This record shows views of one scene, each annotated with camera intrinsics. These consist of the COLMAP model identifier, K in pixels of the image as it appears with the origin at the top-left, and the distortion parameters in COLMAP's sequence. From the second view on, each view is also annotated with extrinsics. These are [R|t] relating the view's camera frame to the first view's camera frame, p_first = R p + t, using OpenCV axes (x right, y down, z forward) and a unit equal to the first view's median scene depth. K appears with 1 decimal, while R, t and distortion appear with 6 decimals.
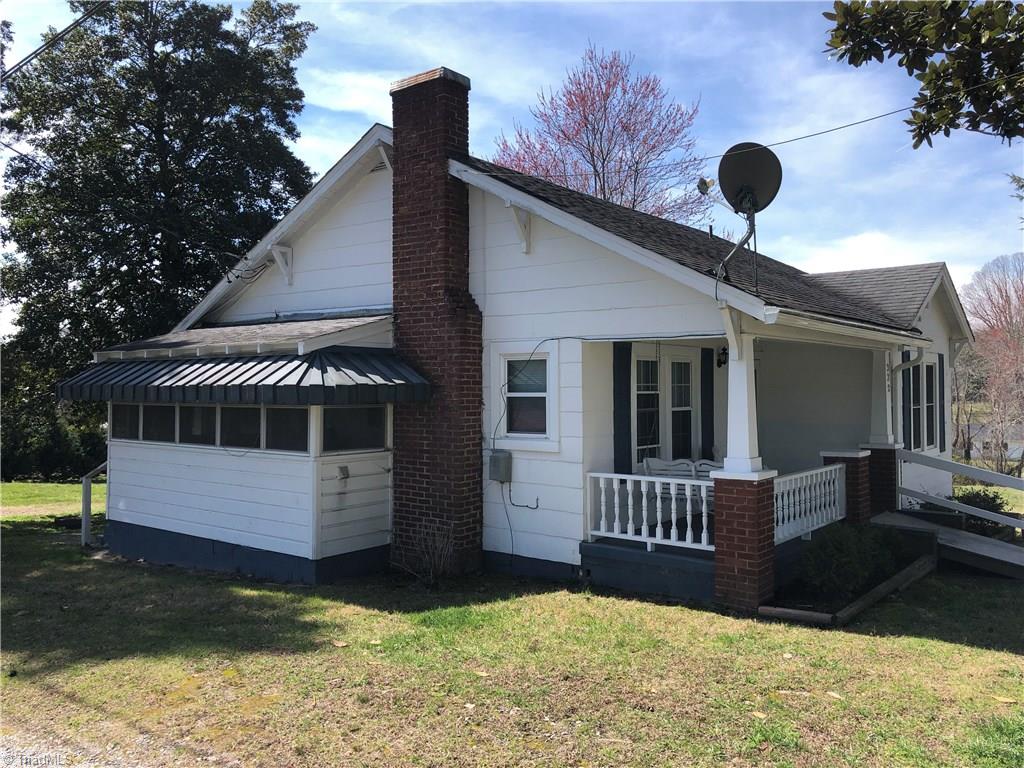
lens RADIAL K [[849.1, 0, 509.9], [0, 849.1, 383.5], [0, 0, 1]] dist [0.023203, -0.007228]
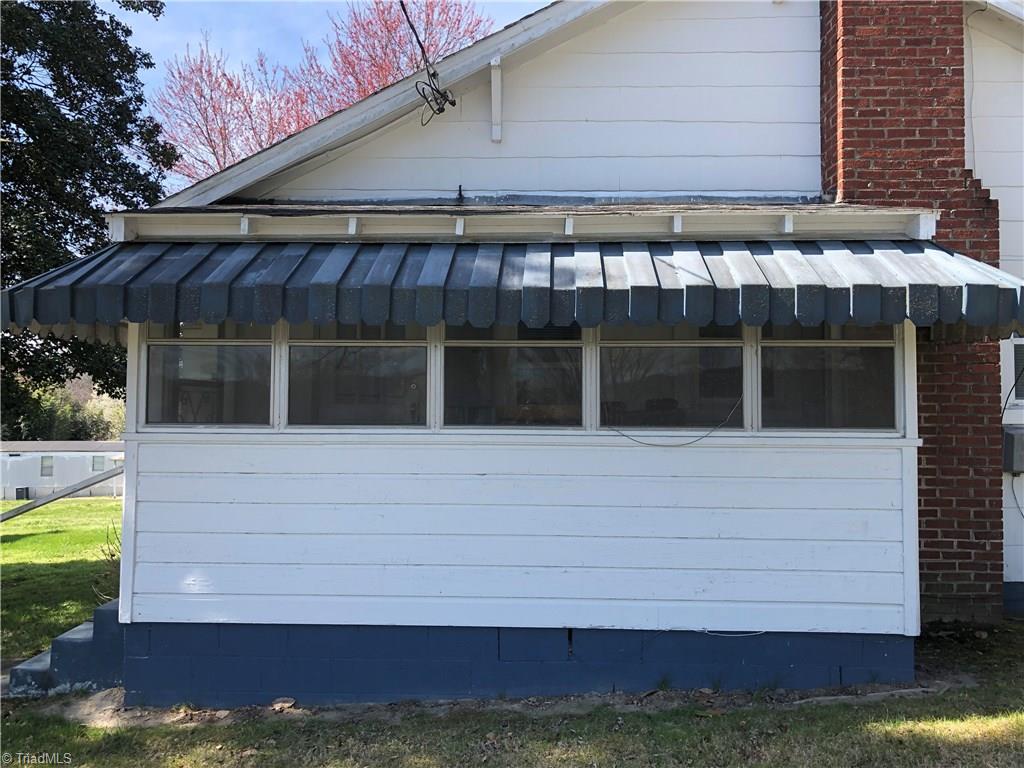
lens RADIAL K [[849.1, 0, 516.2], [0, 849.1, 354.1], [0, 0, 1]] dist [0.023203, -0.007228]
pose [[0.827159, 0.034131, 0.560930, -0.674661], [-0.011864, 0.998992, -0.043292, 0.055263], [-0.561842, 0.029154, 0.826730, 0.653071]]
